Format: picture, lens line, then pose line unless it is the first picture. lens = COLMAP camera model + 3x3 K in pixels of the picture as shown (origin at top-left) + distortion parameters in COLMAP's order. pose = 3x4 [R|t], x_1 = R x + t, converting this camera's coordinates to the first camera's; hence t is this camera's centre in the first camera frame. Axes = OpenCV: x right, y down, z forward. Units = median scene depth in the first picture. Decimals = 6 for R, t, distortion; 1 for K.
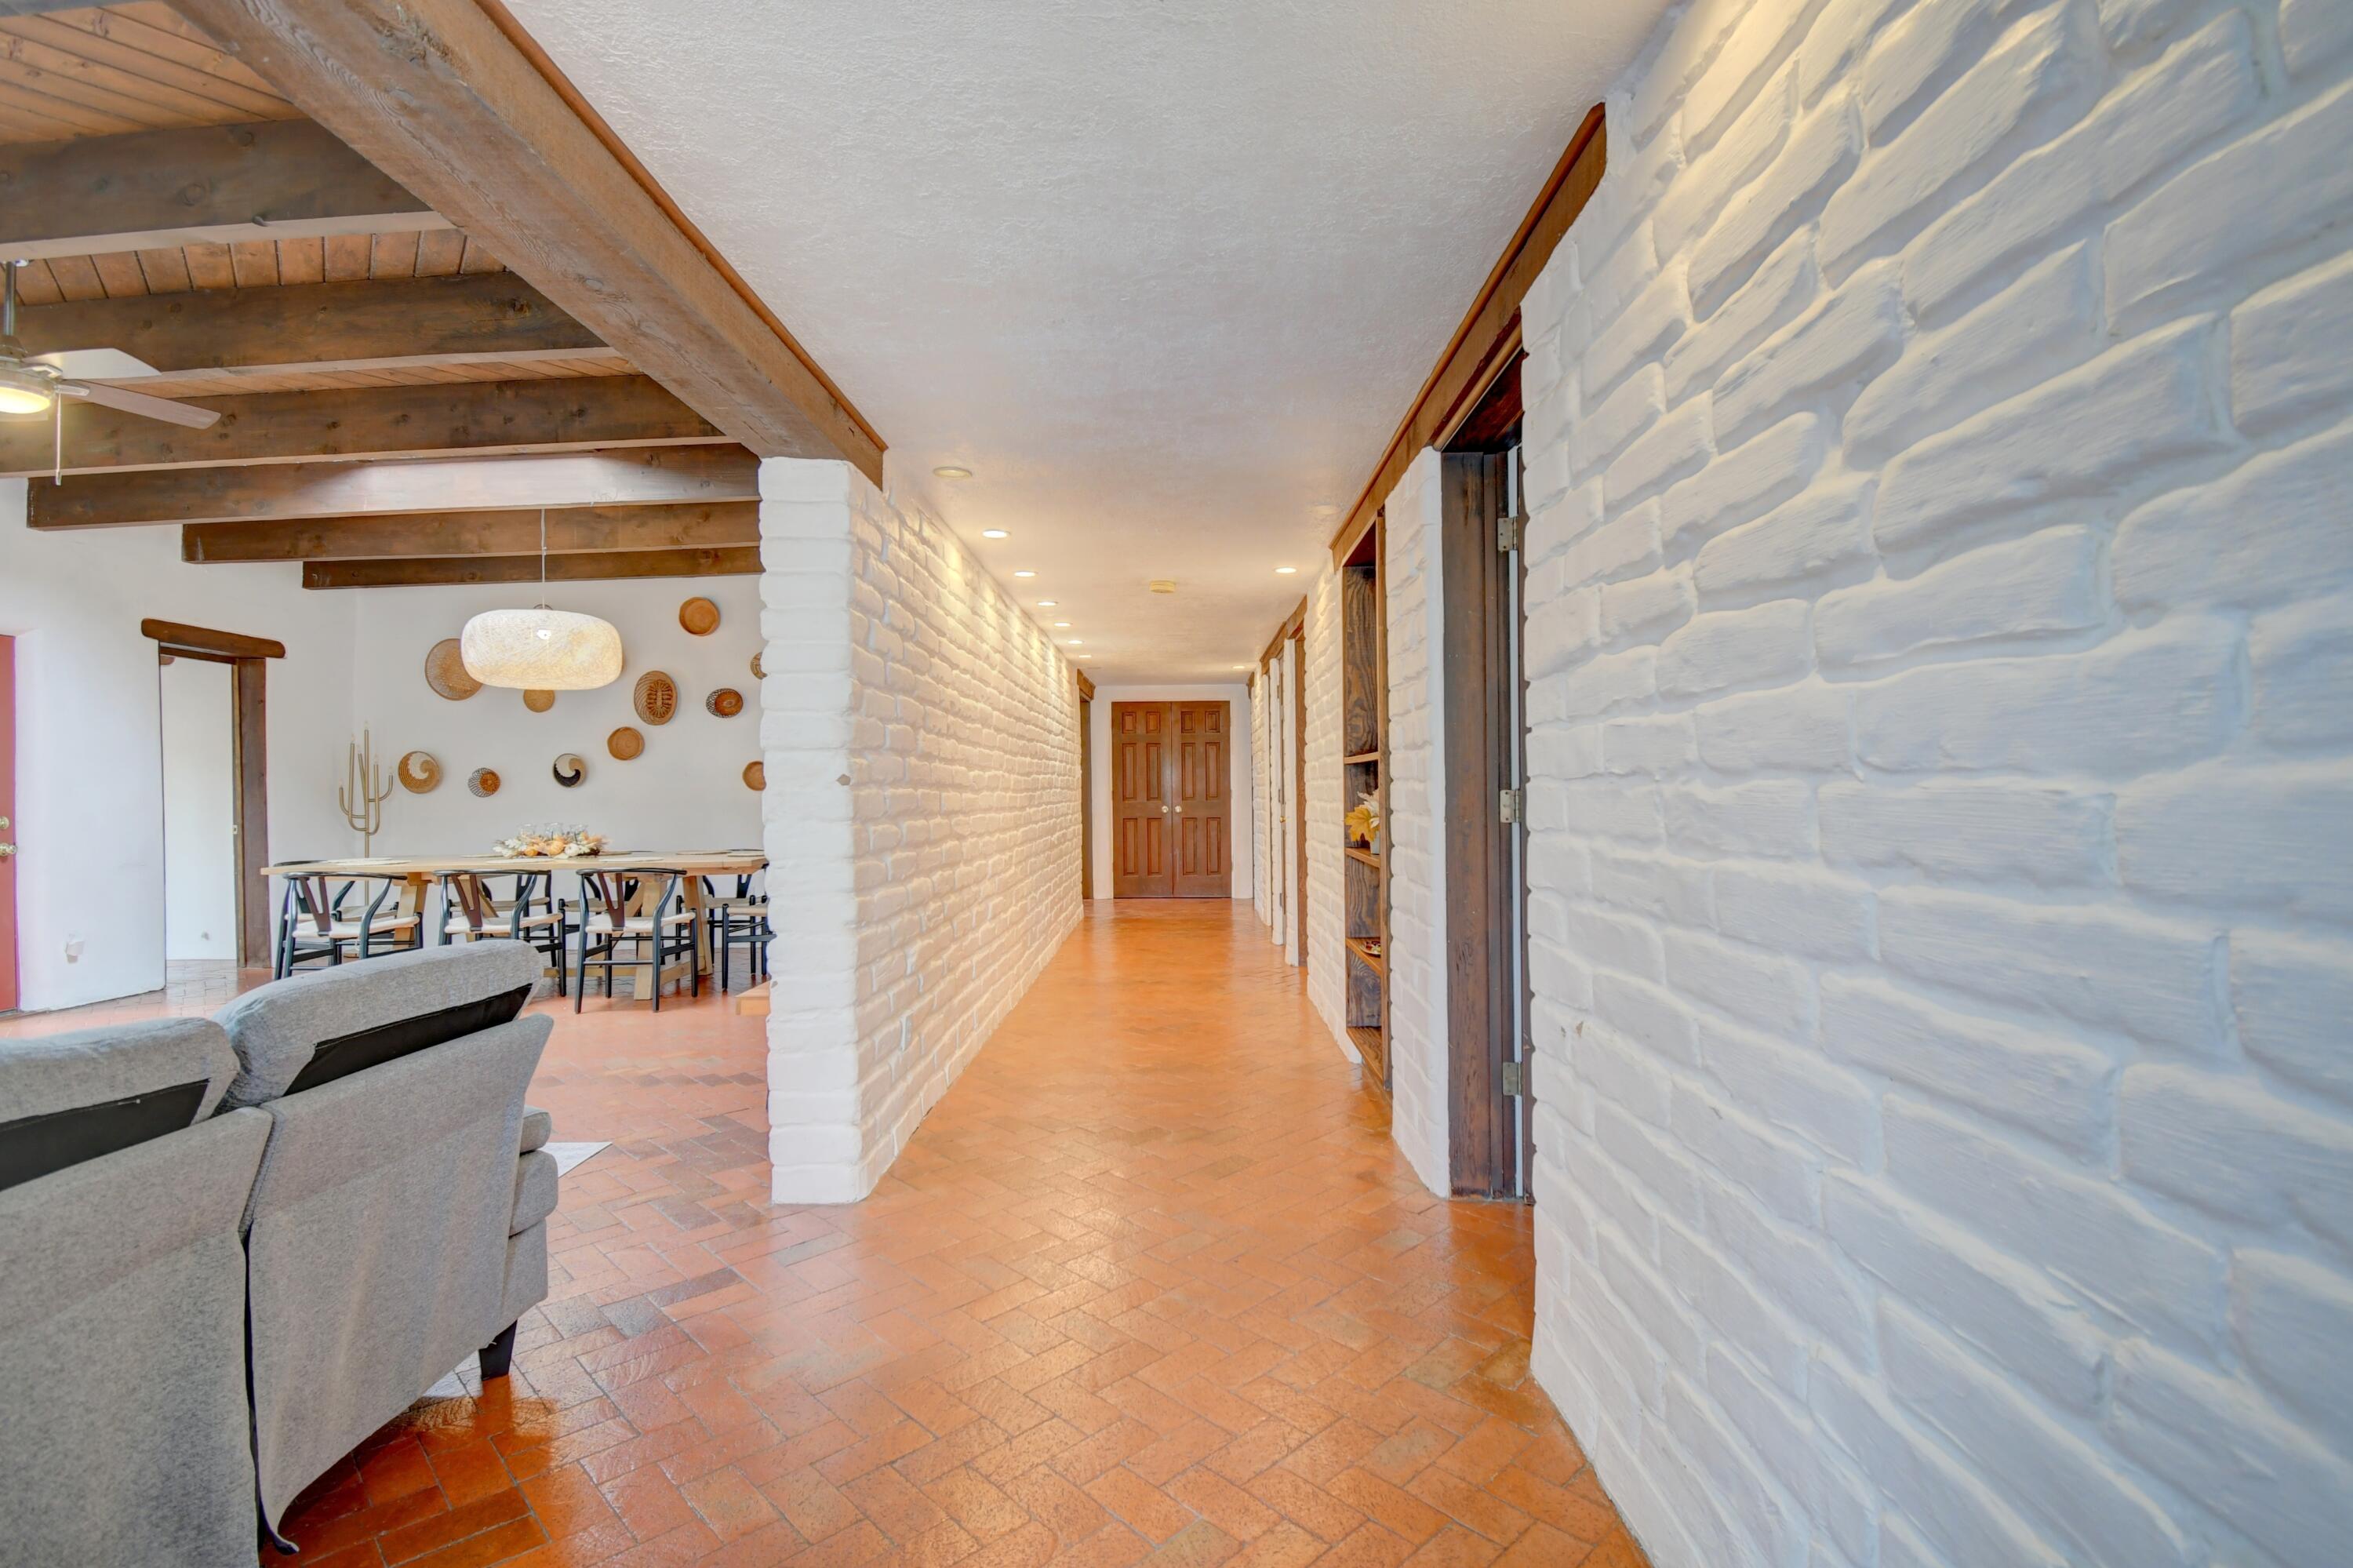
lens RADIAL K [[1030.6, 0, 1168.8], [0, 1030.6, 788.5], [0, 0, 1]] dist [0.000367, -0.001545]
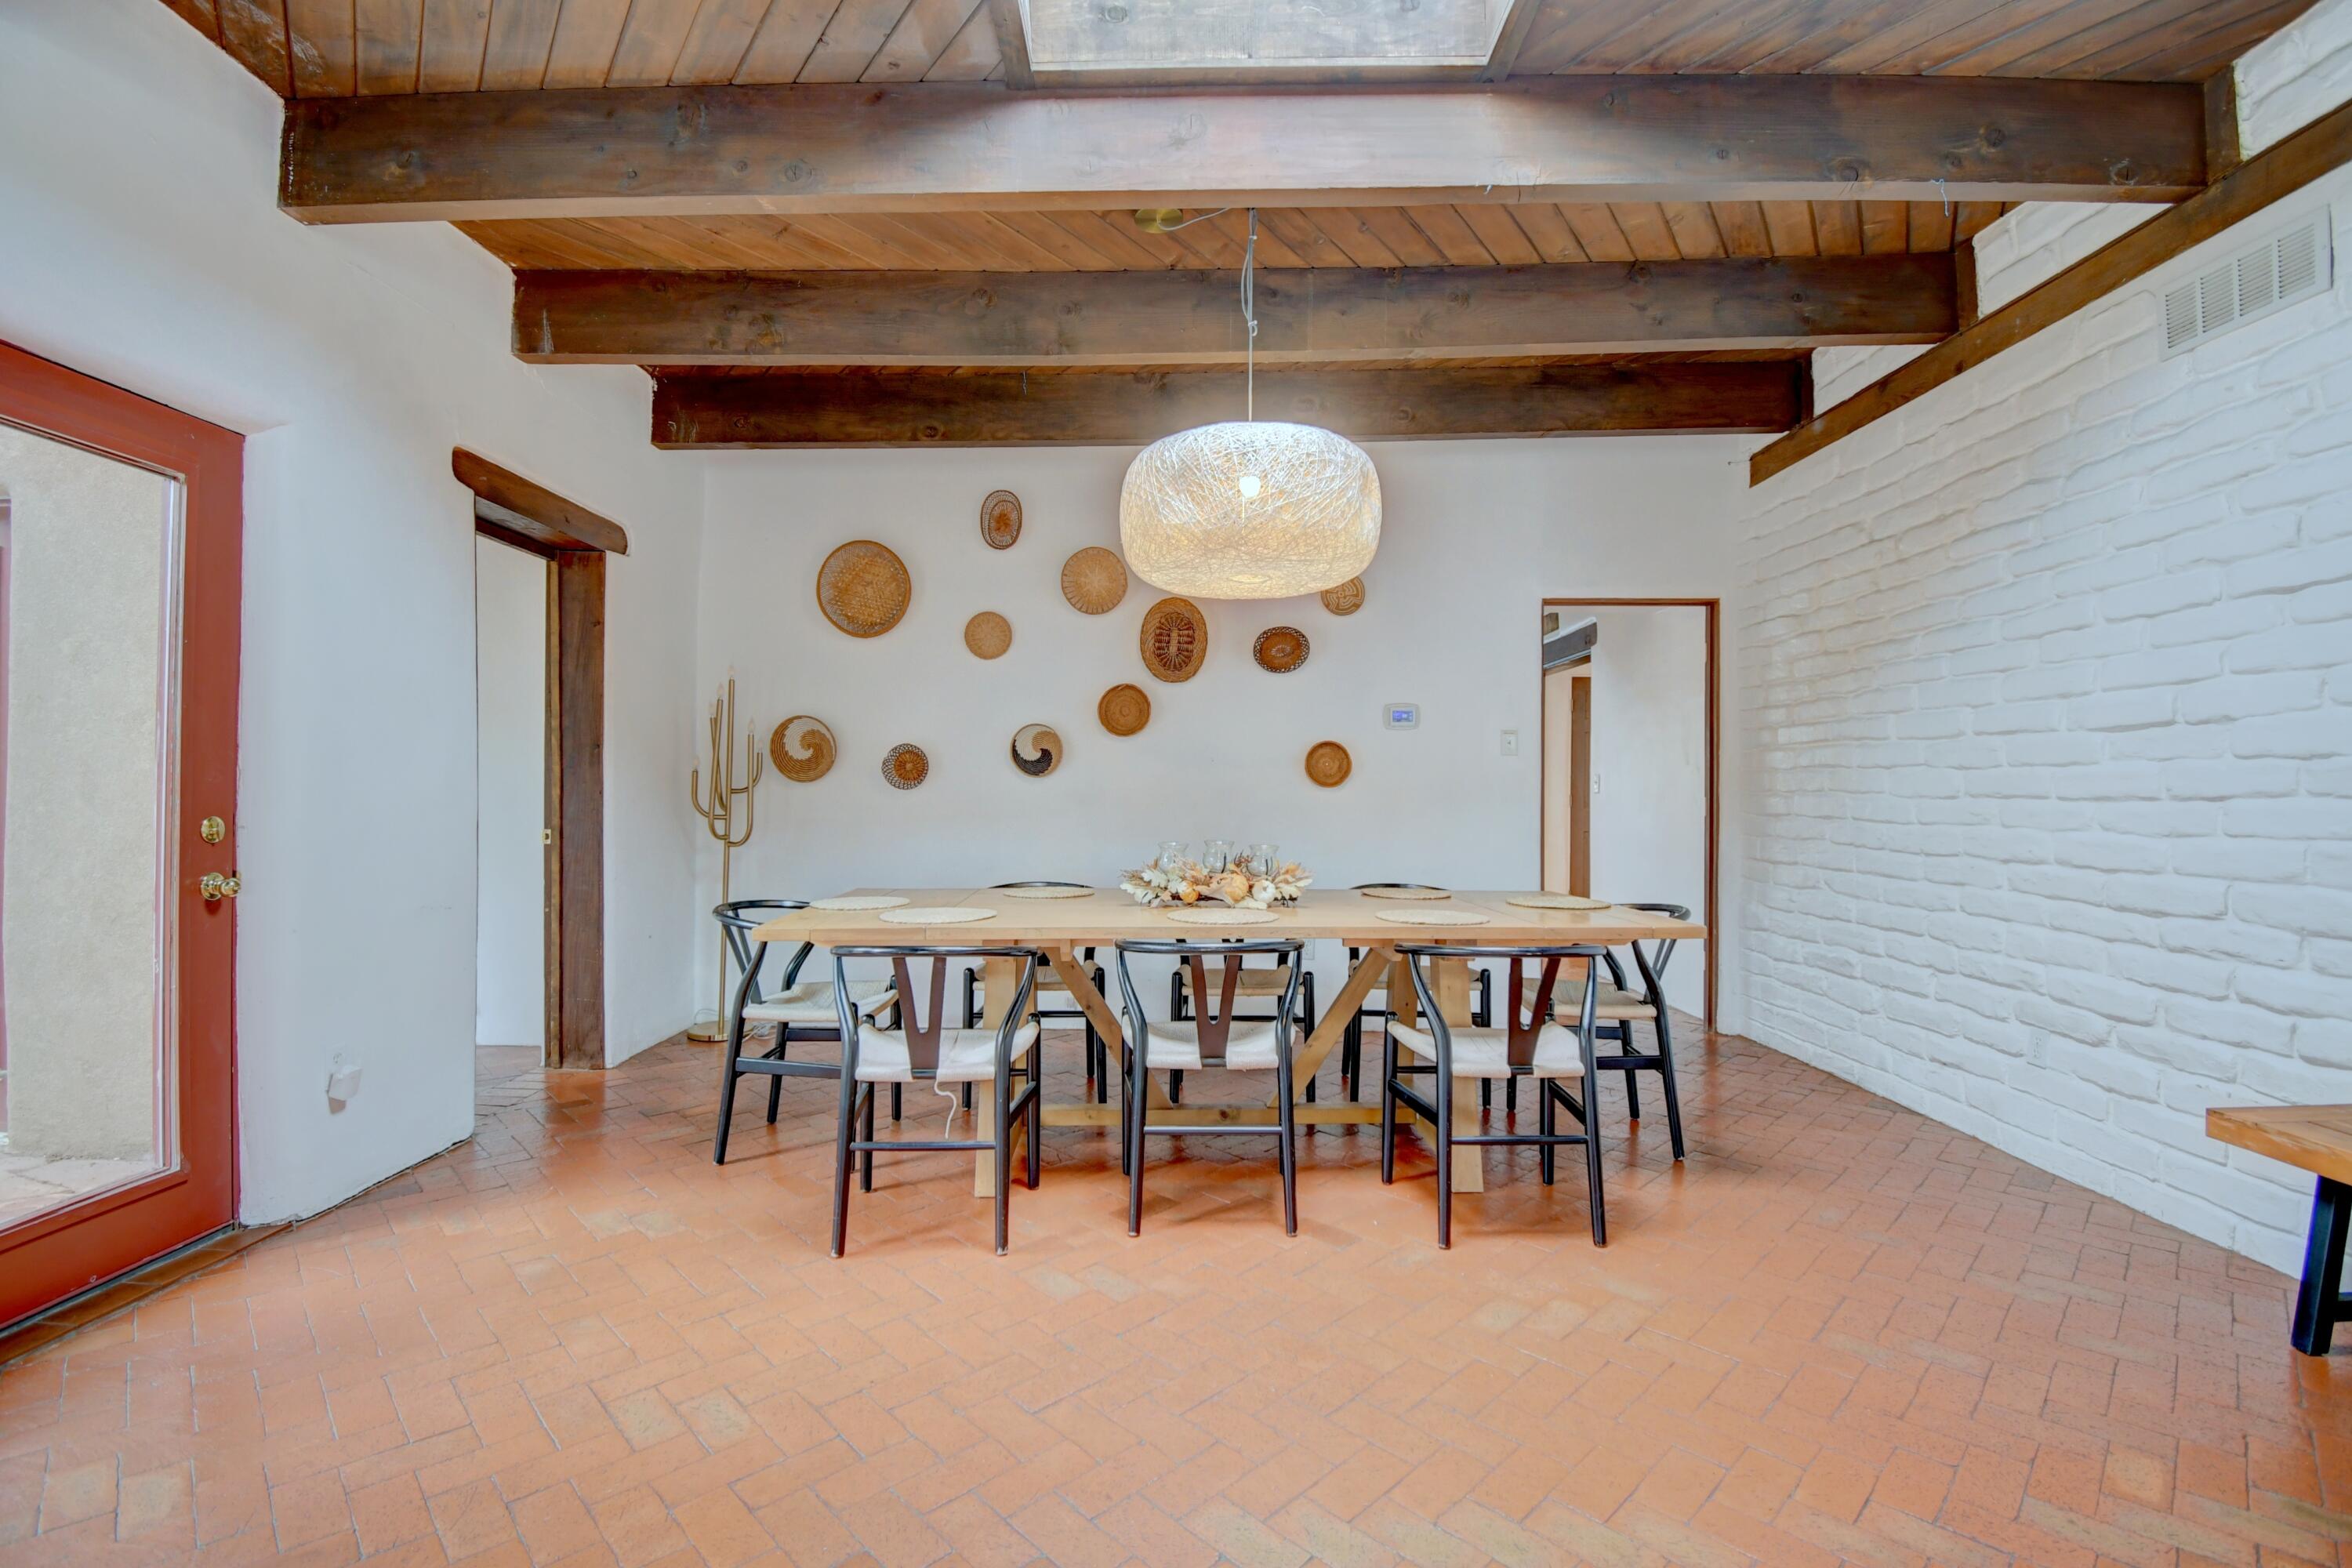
lens RADIAL K [[971.5, 0, 1175.6], [0, 971.5, 782.9], [0, 0, 1]] dist [0.014344, 0.000176]
pose [[0.999610, 0.016121, 0.022800, -0.562412], [-0.015990, 0.999854, -0.005944, 0.006113], [-0.022892, 0.005577, 0.999722, 0.430360]]
